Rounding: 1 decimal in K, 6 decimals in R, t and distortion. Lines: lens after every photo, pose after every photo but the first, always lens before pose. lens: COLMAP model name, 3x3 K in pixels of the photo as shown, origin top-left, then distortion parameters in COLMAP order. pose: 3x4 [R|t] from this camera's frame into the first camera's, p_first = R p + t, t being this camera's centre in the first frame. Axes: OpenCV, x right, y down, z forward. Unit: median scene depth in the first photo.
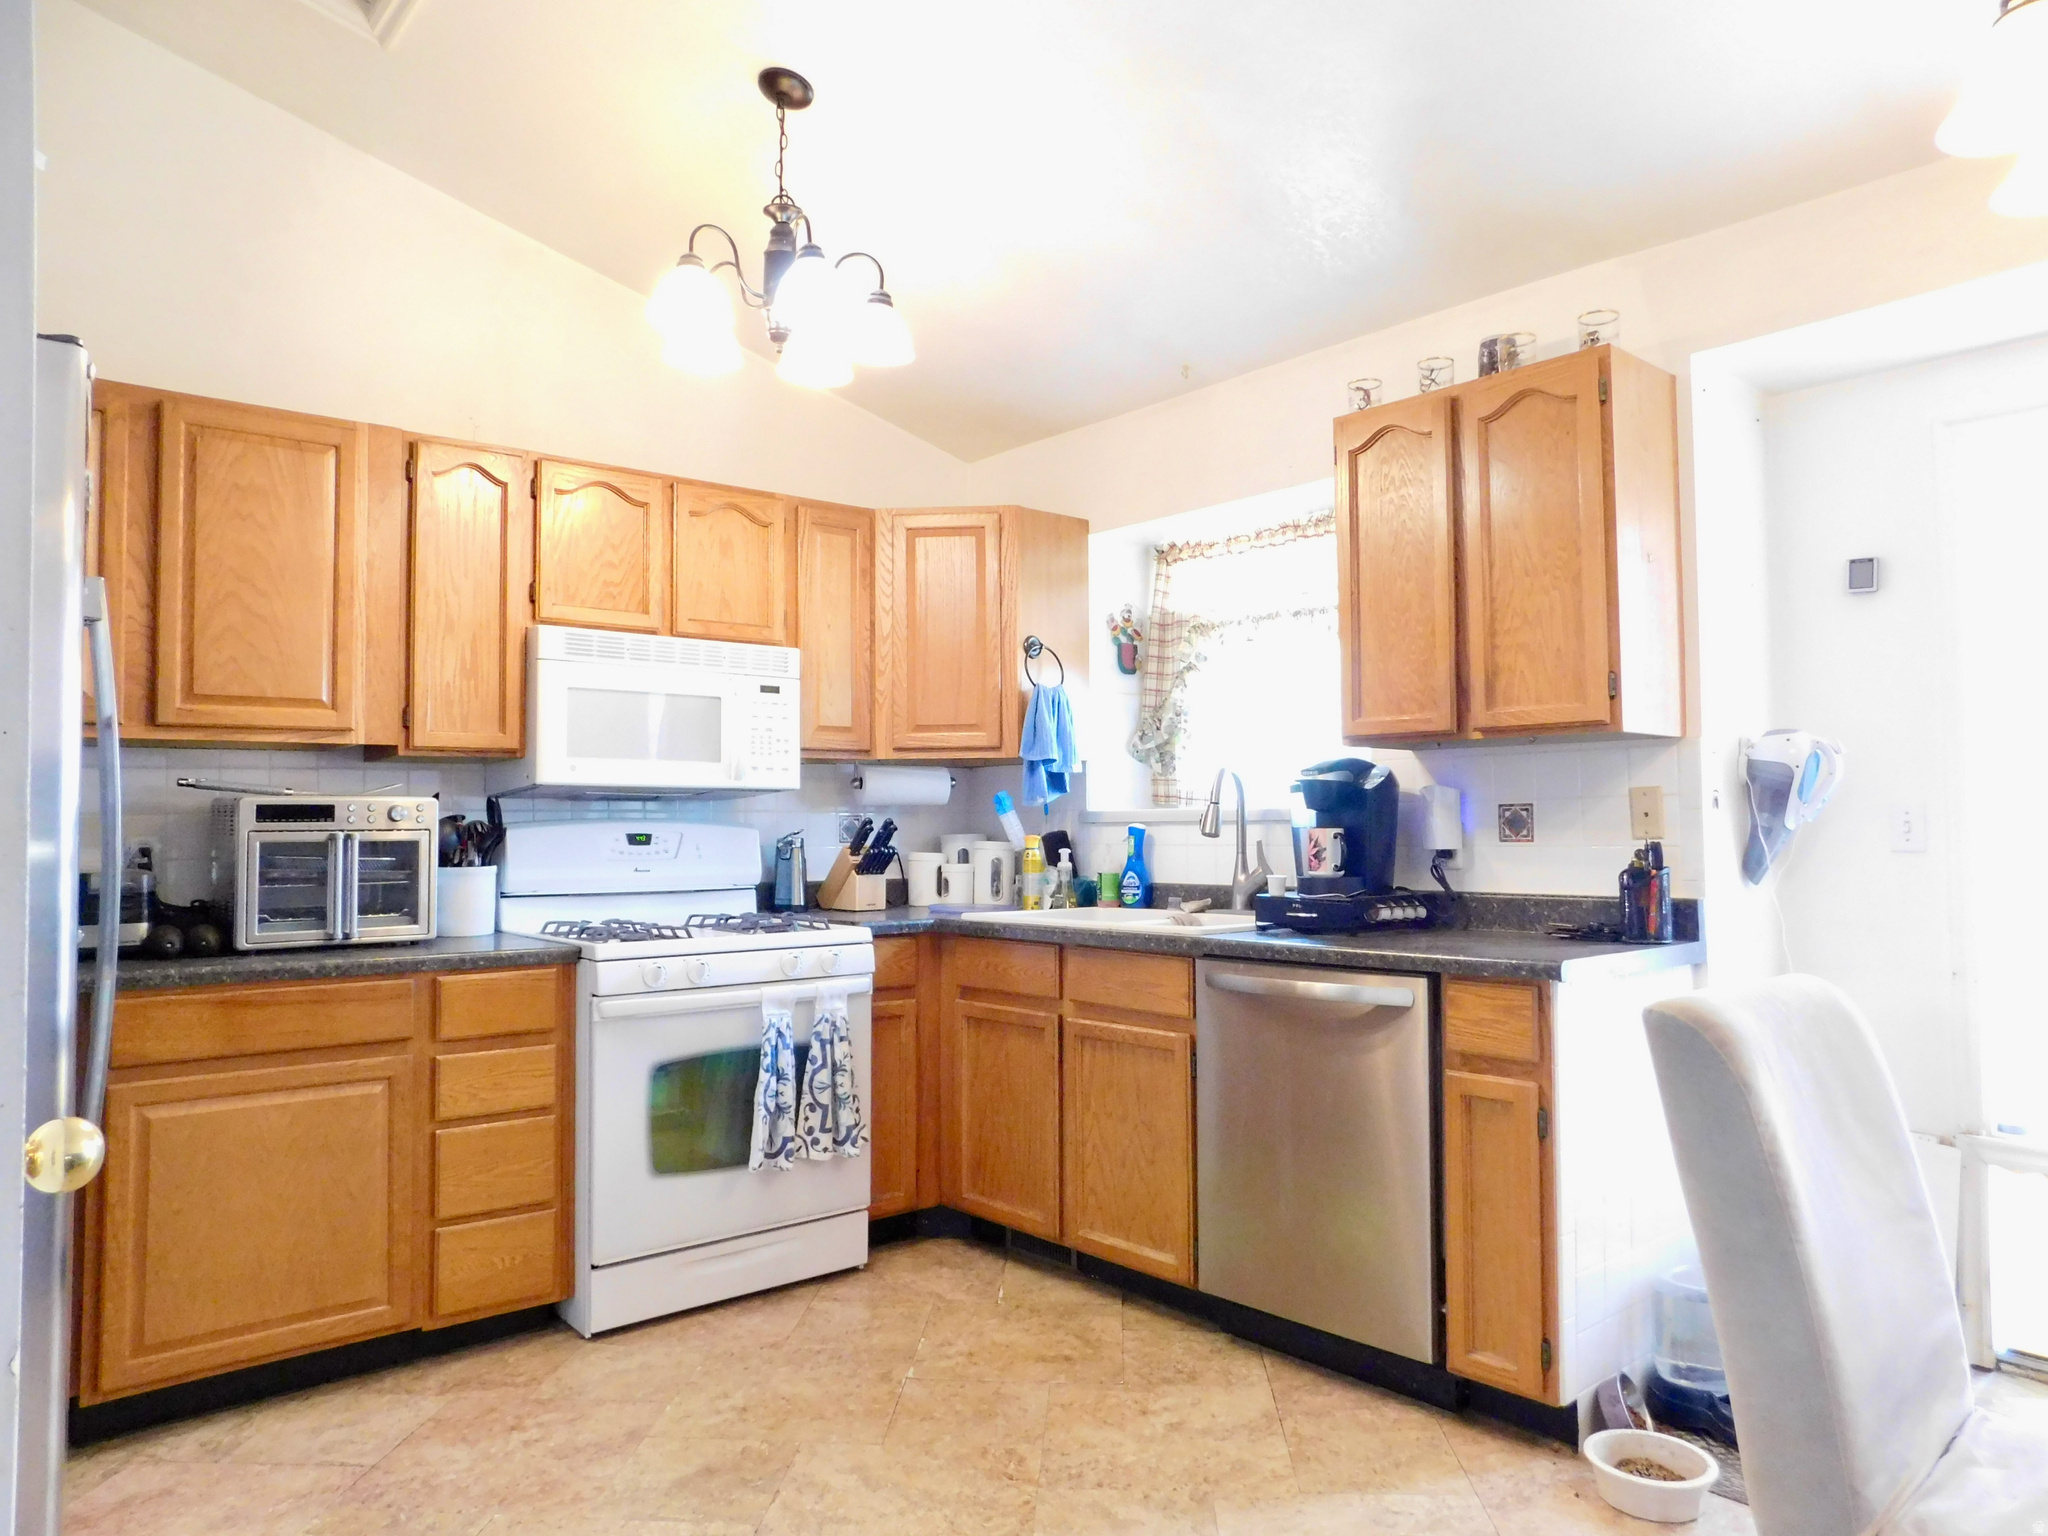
lens RADIAL K [[1363.2, 0, 1030.0], [0, 1363.2, 761.9], [0, 0, 1]] dist [-0.055461, 0.044992]
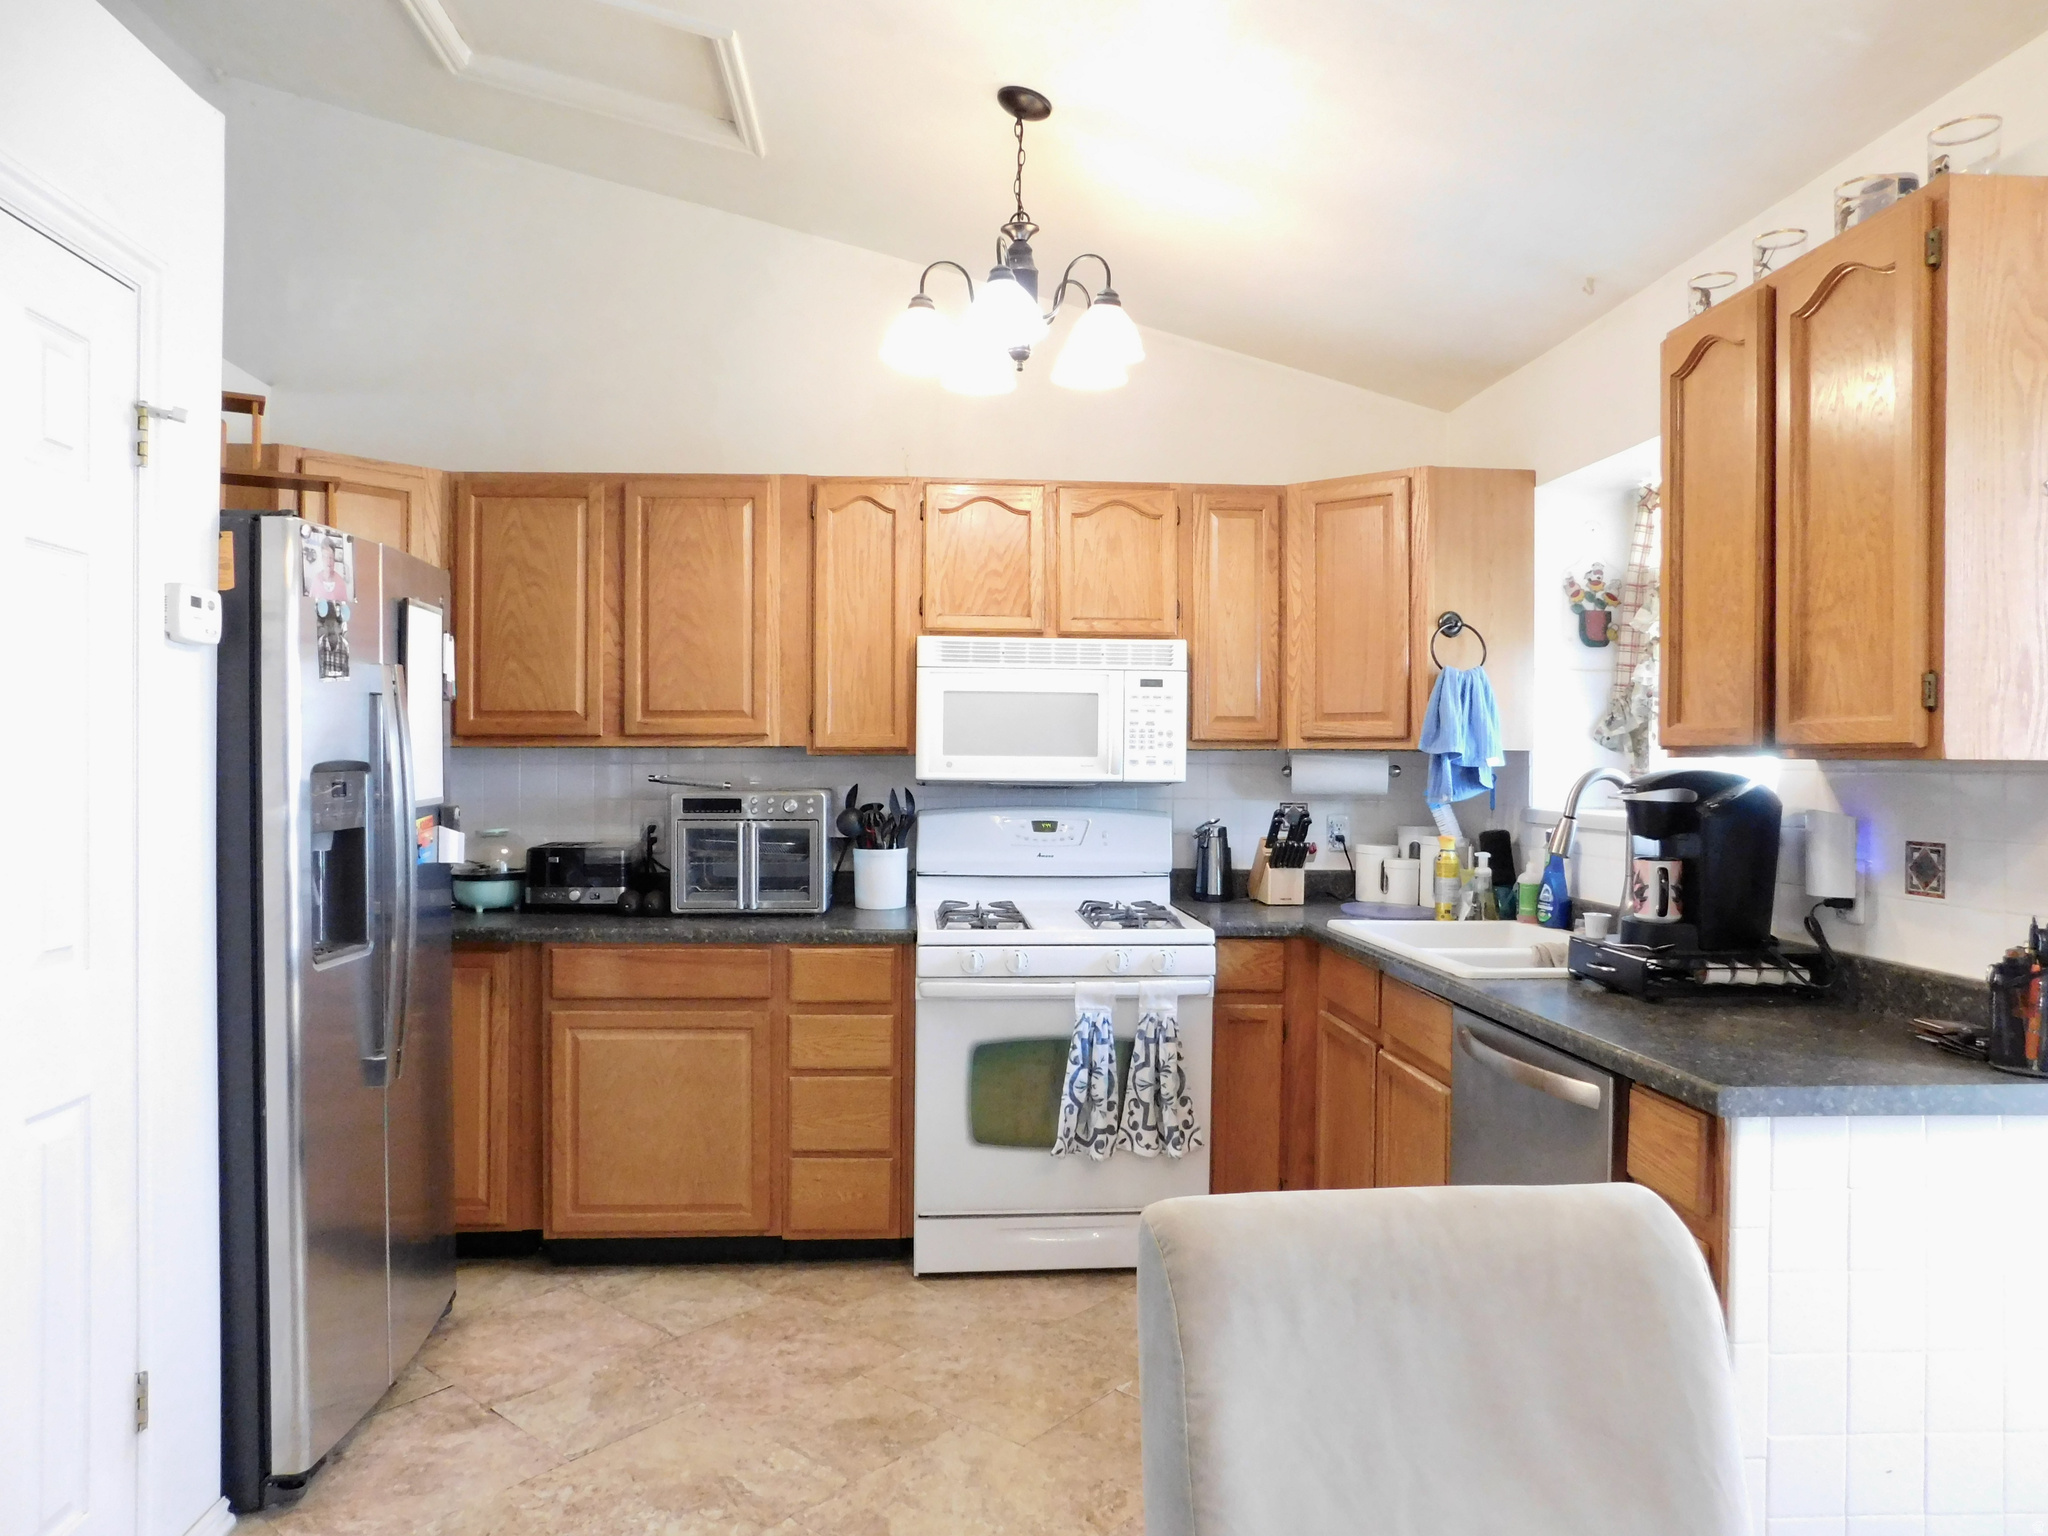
lens RADIAL K [[1363.2, 0, 1031.1], [0, 1363.2, 765.5], [0, 0, 1]] dist [-0.055461, 0.044992]
pose [[0.805968, 0.016100, -0.591740, 0.409412], [0.015039, 0.998750, 0.047658, -0.051409], [0.591768, -0.047311, 0.804719, 0.163709]]
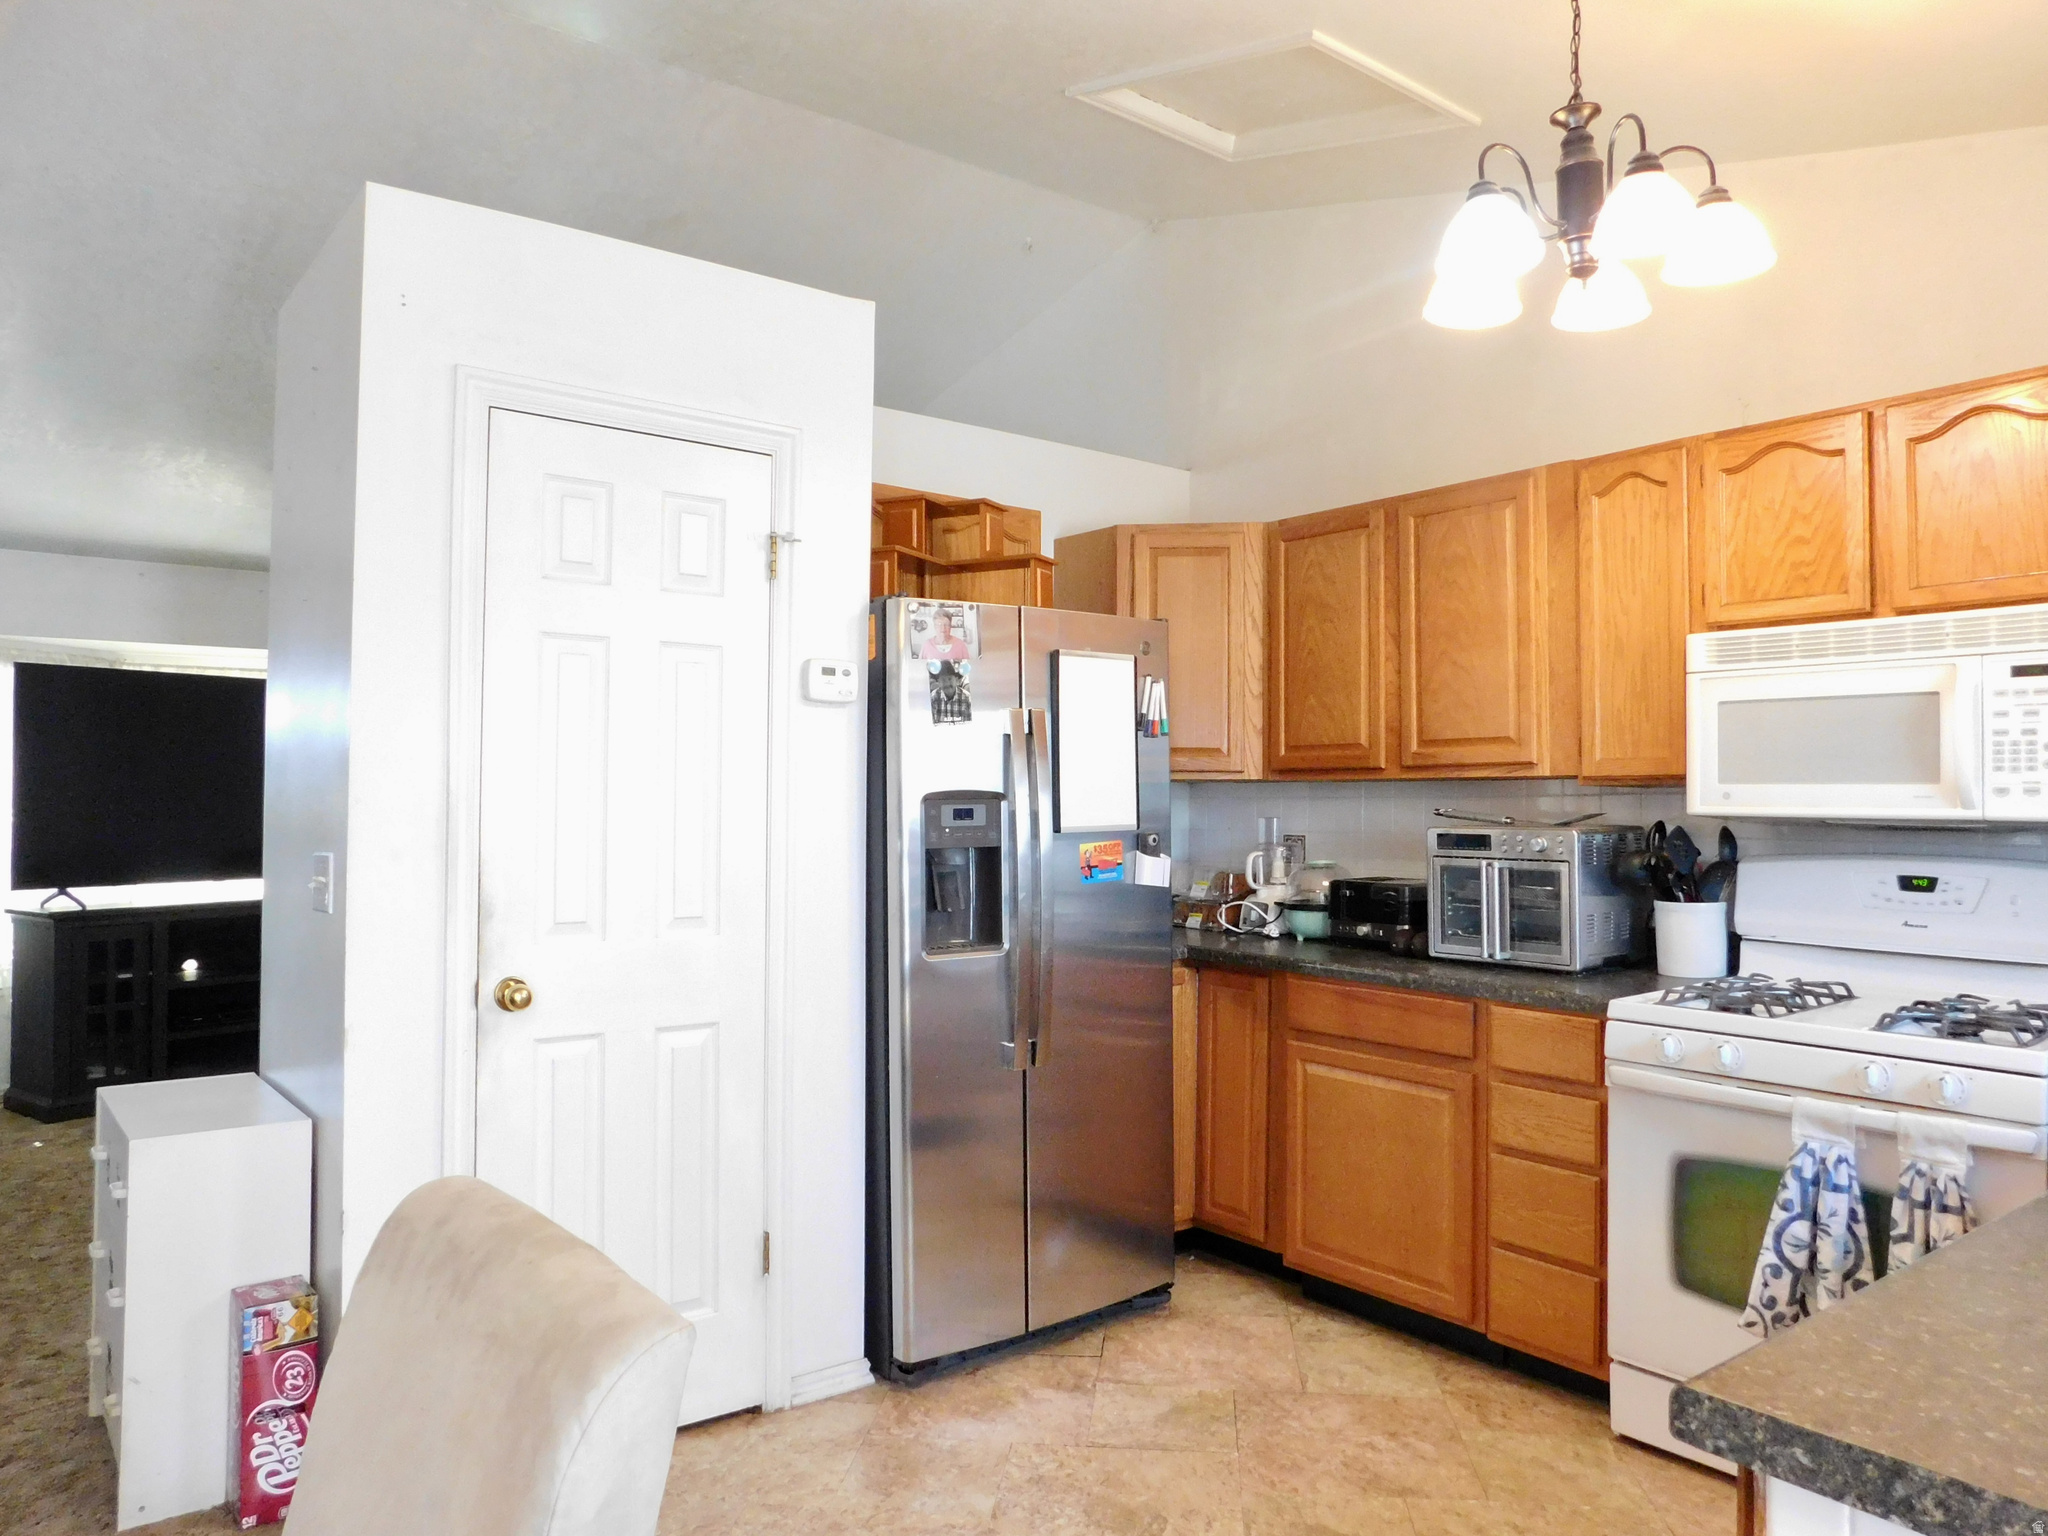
lens RADIAL K [[1420.0, 0, 1024.0], [0, 1420.0, 763.7], [0, 0, 1]] dist [-0.046759, 0.029448]
pose [[-0.051285, -0.015242, -0.998568, 0.628194], [0.043423, 0.998904, -0.017478, -0.021520], [0.997740, -0.044257, -0.050567, 0.665466]]
